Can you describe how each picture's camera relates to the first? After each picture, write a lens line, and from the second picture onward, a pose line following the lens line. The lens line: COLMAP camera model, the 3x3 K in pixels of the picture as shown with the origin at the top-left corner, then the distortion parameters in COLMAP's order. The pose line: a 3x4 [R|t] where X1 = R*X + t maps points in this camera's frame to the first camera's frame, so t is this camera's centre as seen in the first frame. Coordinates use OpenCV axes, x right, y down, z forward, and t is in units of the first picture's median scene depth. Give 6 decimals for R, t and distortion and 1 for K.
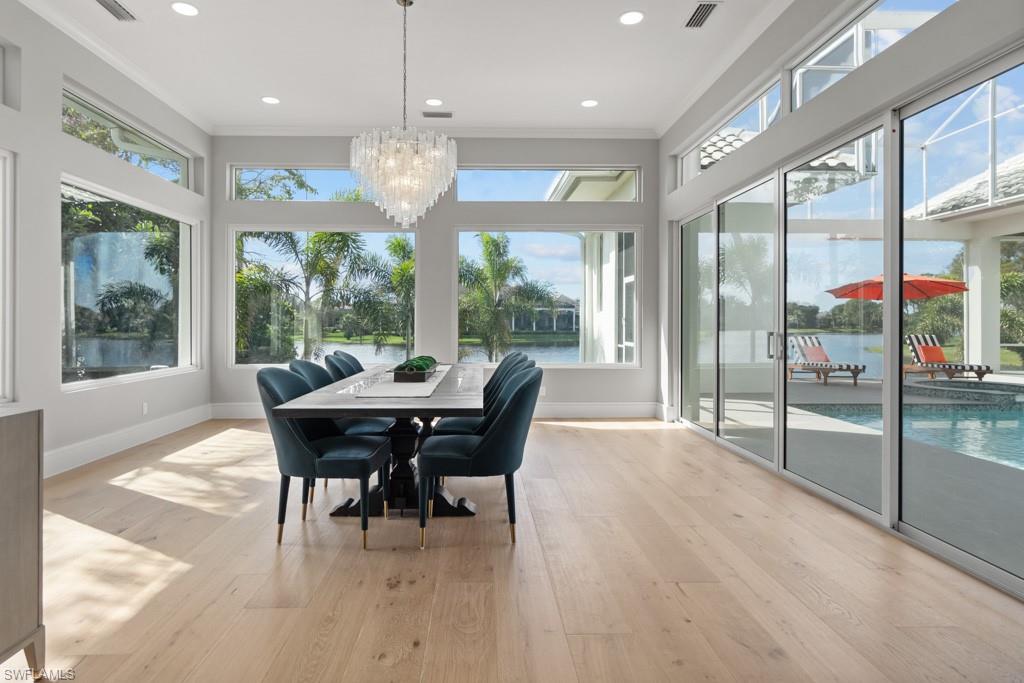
lens RADIAL K [[569.6, 0, 498.0], [0, 569.6, 325.4], [0, 0, 1]] dist [-0.002191, -0.002025]
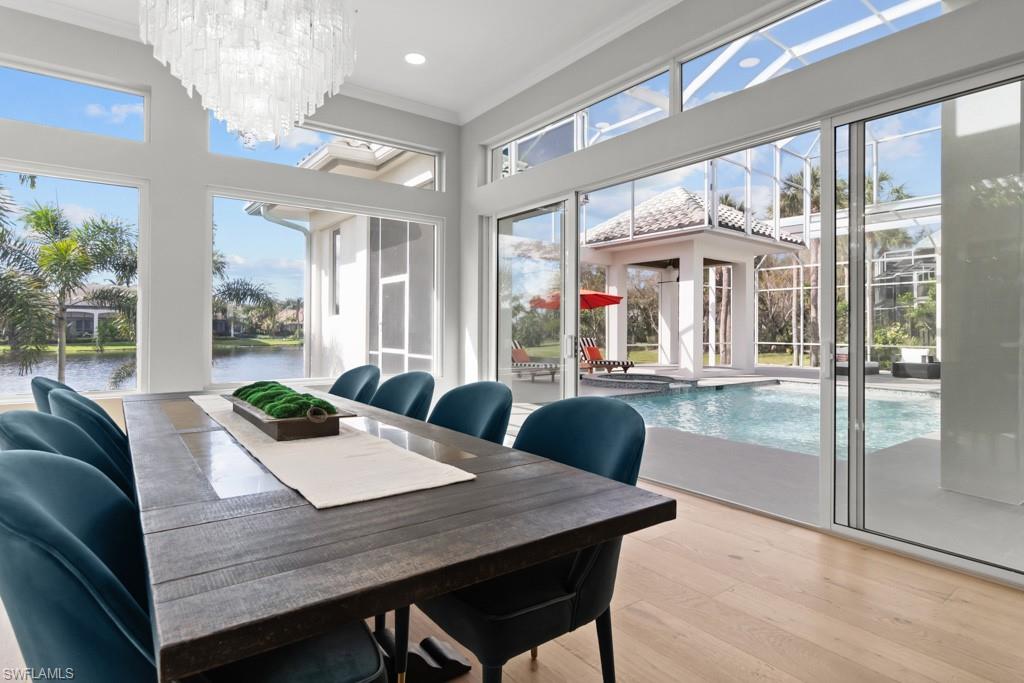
lens RADIAL K [[537.5, 0, 505.9], [0, 537.5, 326.8], [0, 0, 1]] dist [0.003346, -0.000477]
pose [[0.831157, 0.004443, 0.556020, -0.072170], [-0.000088, 0.999969, -0.007859, 0.000947], [-0.556038, 0.006483, 0.831132, 0.128841]]
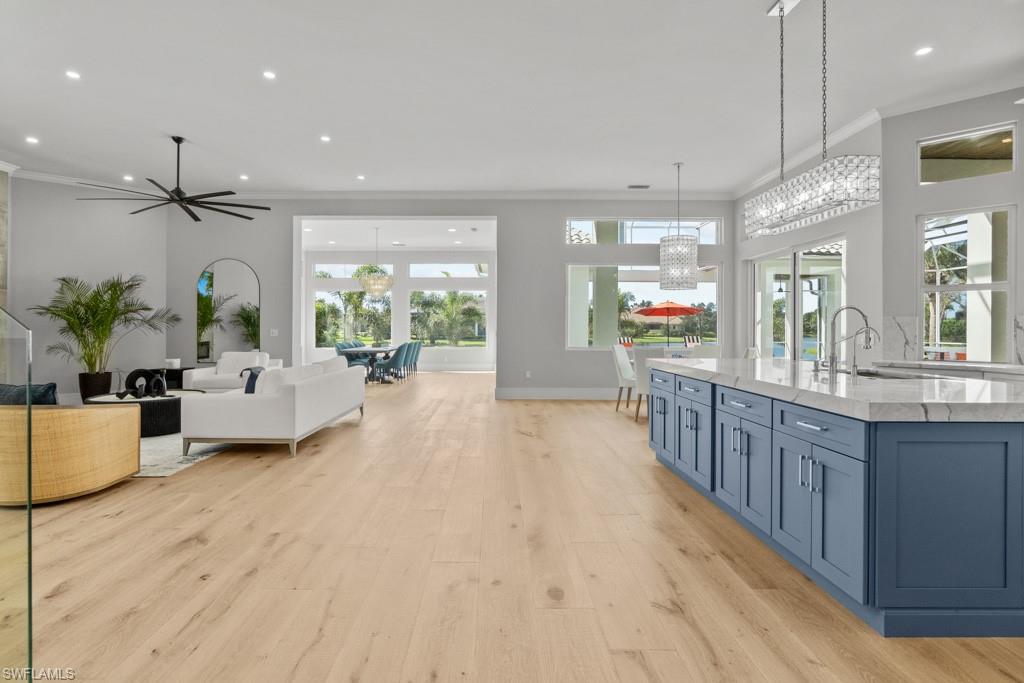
lens RADIAL K [[537.5, 0, 501.1], [0, 537.5, 321.9], [0, 0, 1]] dist [0.003346, -0.000477]
pose [[0.999302, -0.004510, -0.037093, 0.198011], [0.003954, 0.999879, -0.015047, -0.002242], [0.037157, 0.014890, 0.999199, -0.606185]]
